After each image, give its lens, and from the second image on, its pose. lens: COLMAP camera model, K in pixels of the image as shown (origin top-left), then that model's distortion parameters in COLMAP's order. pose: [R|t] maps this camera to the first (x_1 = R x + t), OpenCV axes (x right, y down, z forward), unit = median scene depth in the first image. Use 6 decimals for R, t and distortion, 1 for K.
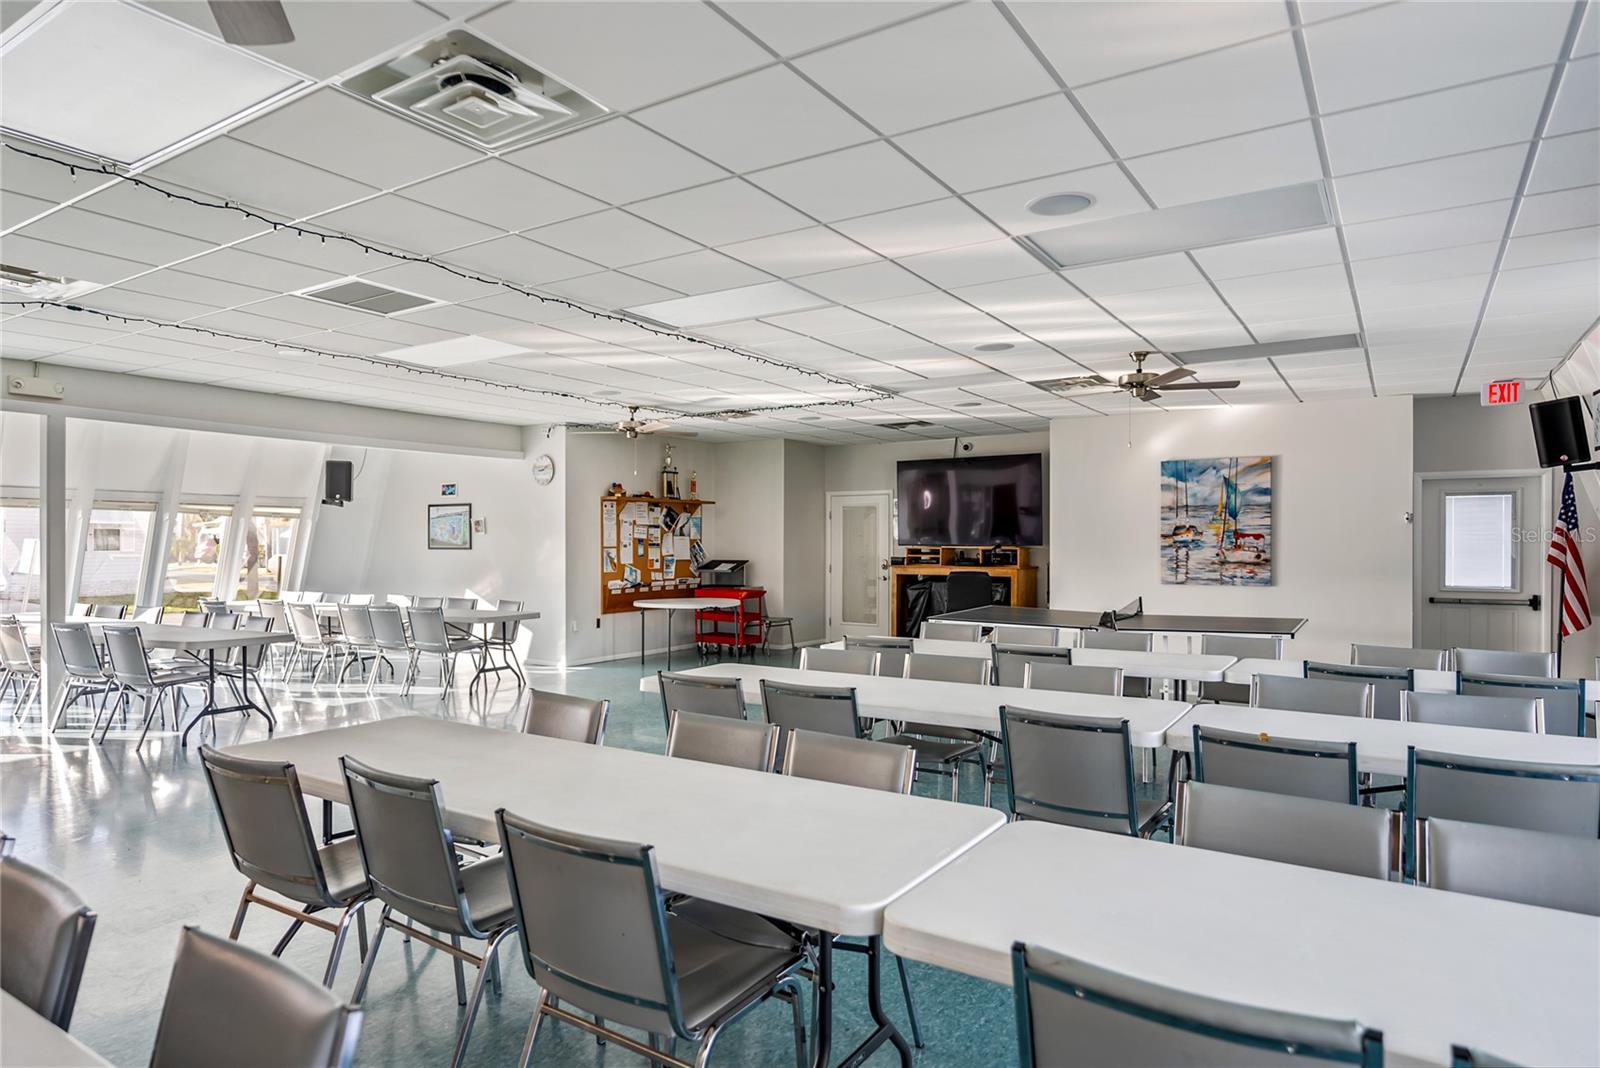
lens RADIAL K [[954.2, 0, 797.6], [0, 954.2, 539.3], [0, 0, 1]] dist [-0.001189, -0.000305]
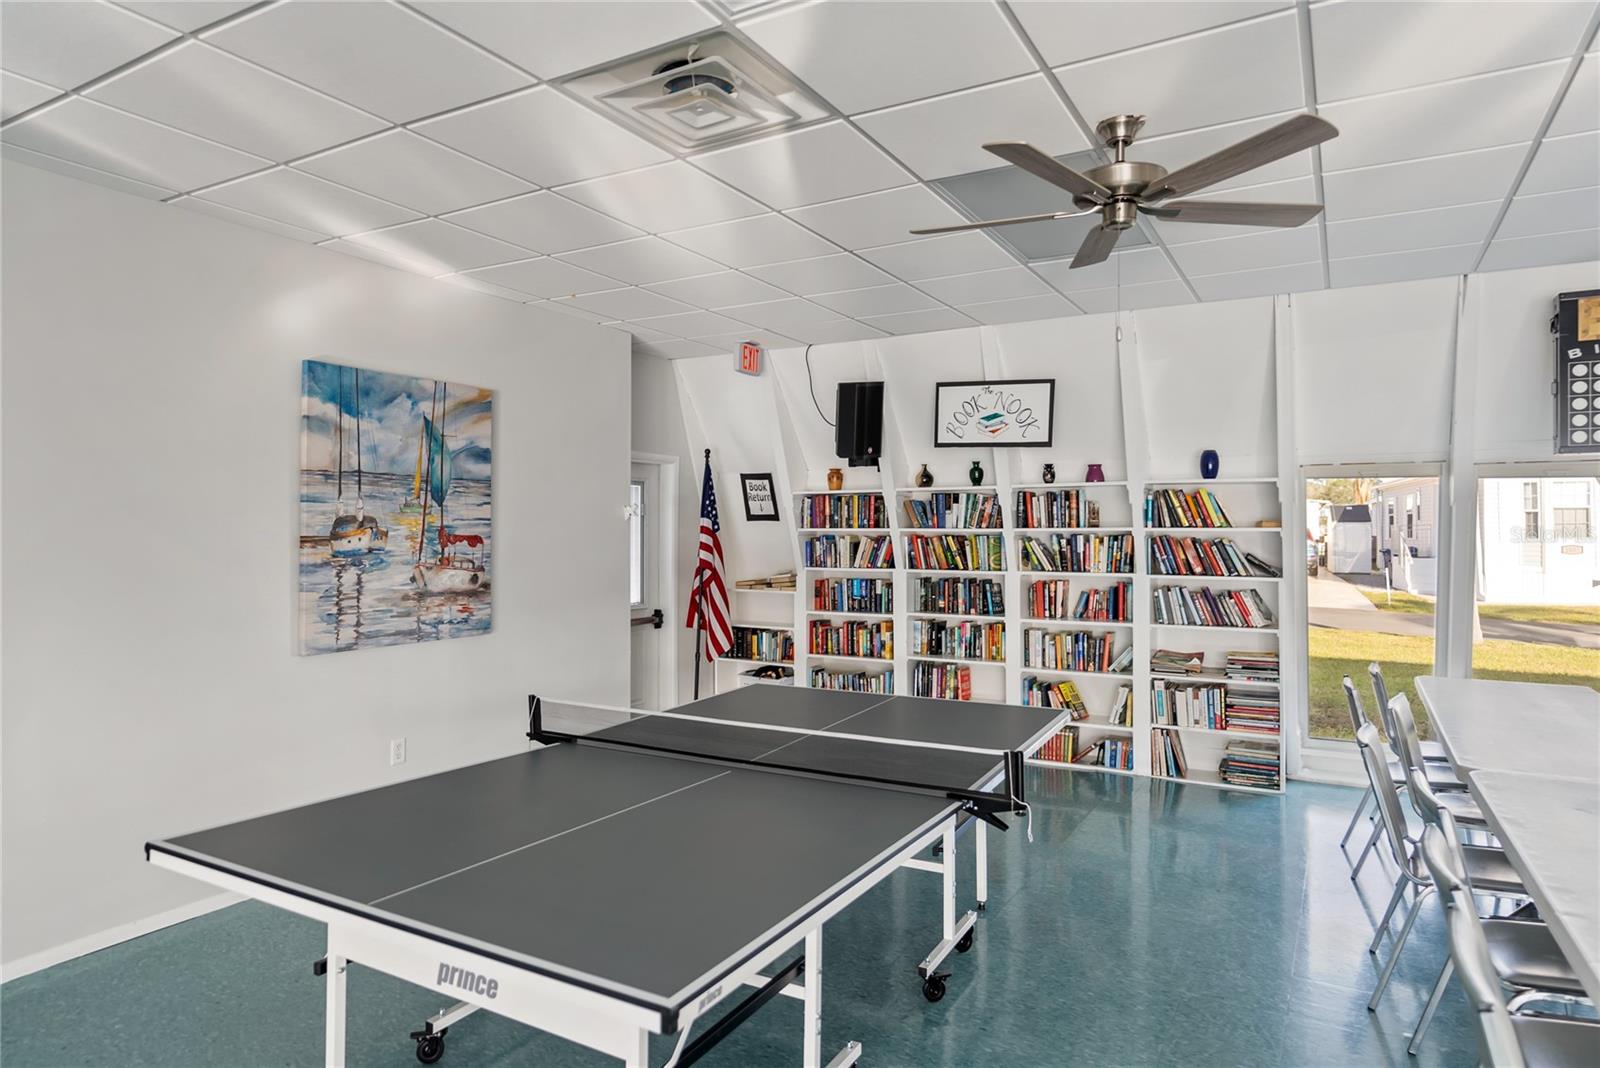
lens RADIAL K [[954.2, 0, 800.5], [0, 954.2, 529.7], [0, 0, 1]] dist [-0.001189, -0.000305]
pose [[-0.053747, -0.001661, 0.998553, -0.044803], [-0.003990, 0.999991, 0.001449, -0.009979], [-0.998547, -0.003907, -0.053753, 0.833618]]
